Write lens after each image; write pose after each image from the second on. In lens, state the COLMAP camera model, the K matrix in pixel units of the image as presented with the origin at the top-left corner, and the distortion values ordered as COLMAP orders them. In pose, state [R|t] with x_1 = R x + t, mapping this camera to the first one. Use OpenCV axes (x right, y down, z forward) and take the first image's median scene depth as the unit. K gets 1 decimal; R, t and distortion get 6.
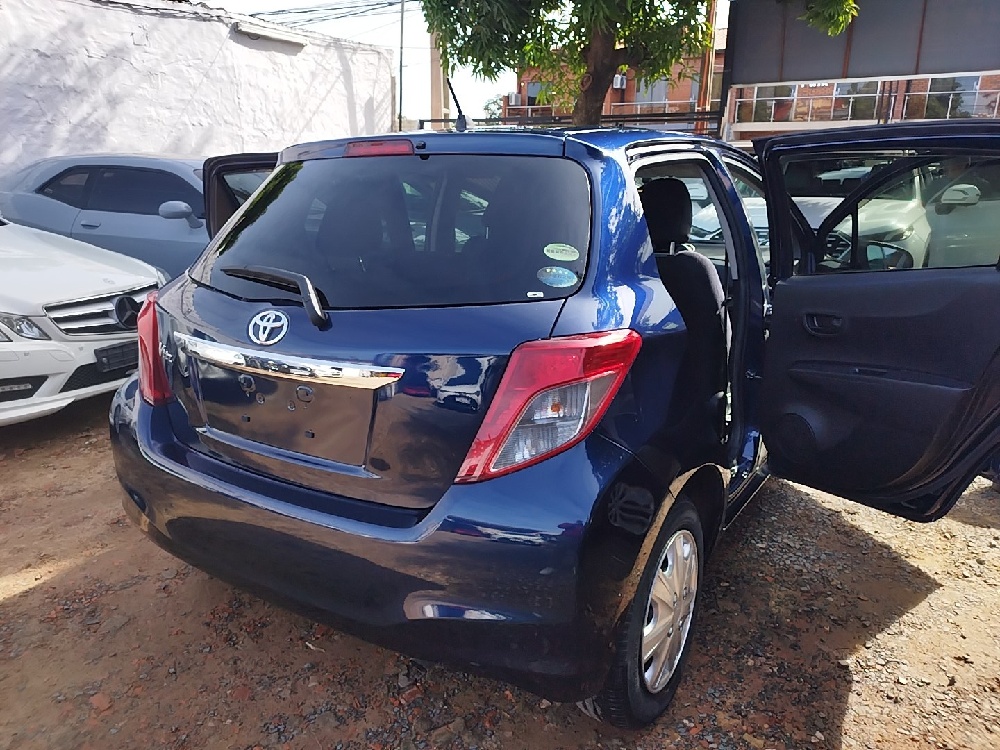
lens RADIAL K [[719.7, 0, 500.0], [0, 719.7, 375.0], [0, 0, 1]] dist [-0.005247, 0.002621]
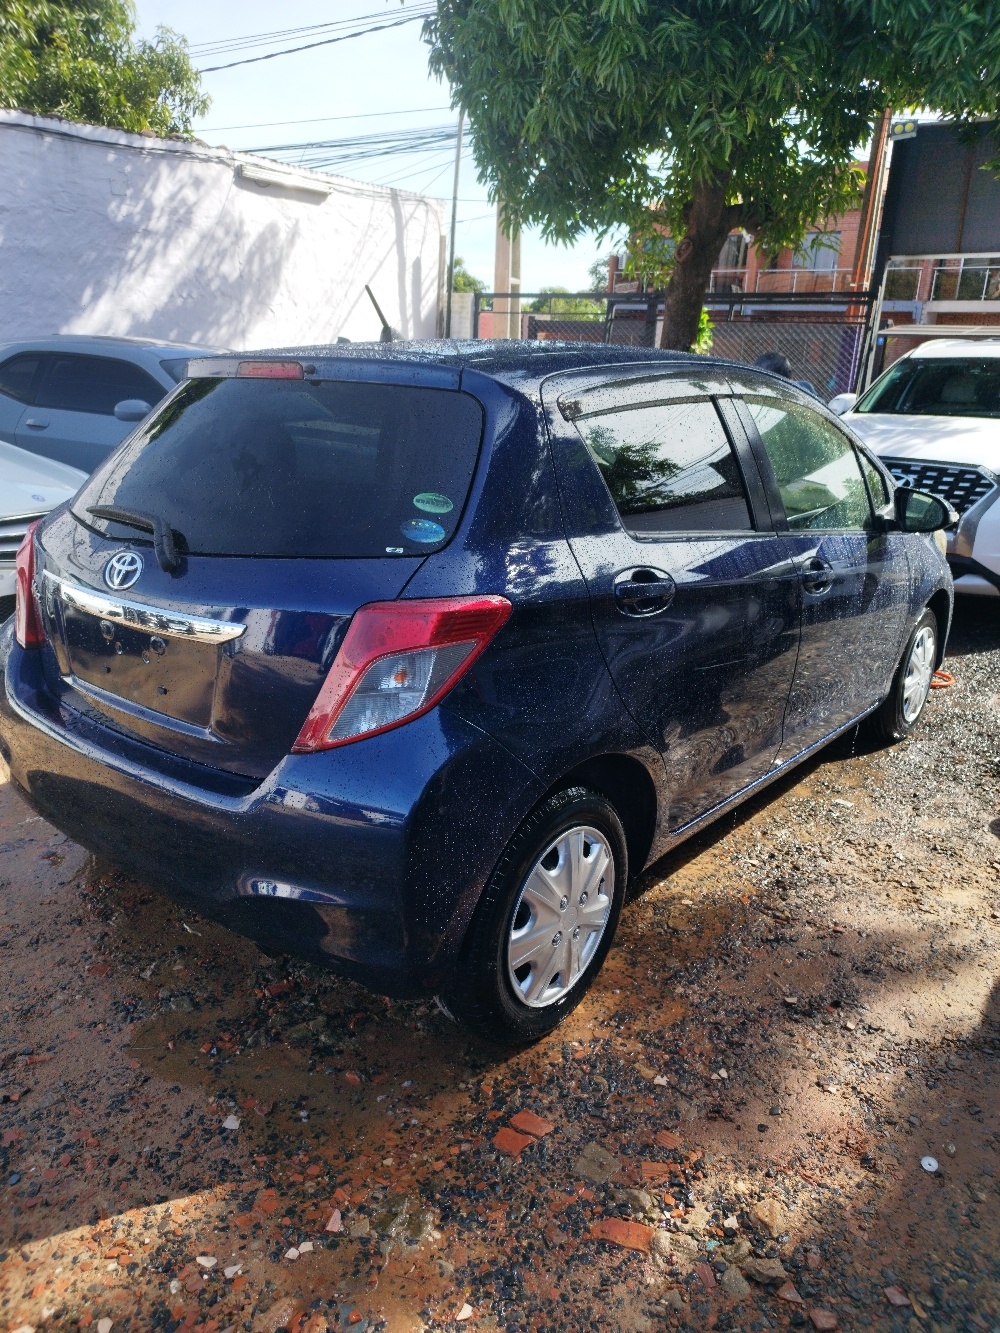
lens RADIAL K [[952.7, 0, 500.0], [0, 952.7, 666.5], [0, 0, 1]] dist [0.008119, -0.009680]
pose [[0.993579, 0.058159, -0.097050, 0.251002], [-0.054304, 0.997645, 0.041911, -0.019544], [0.099259, -0.036372, 0.994397, -0.144989]]
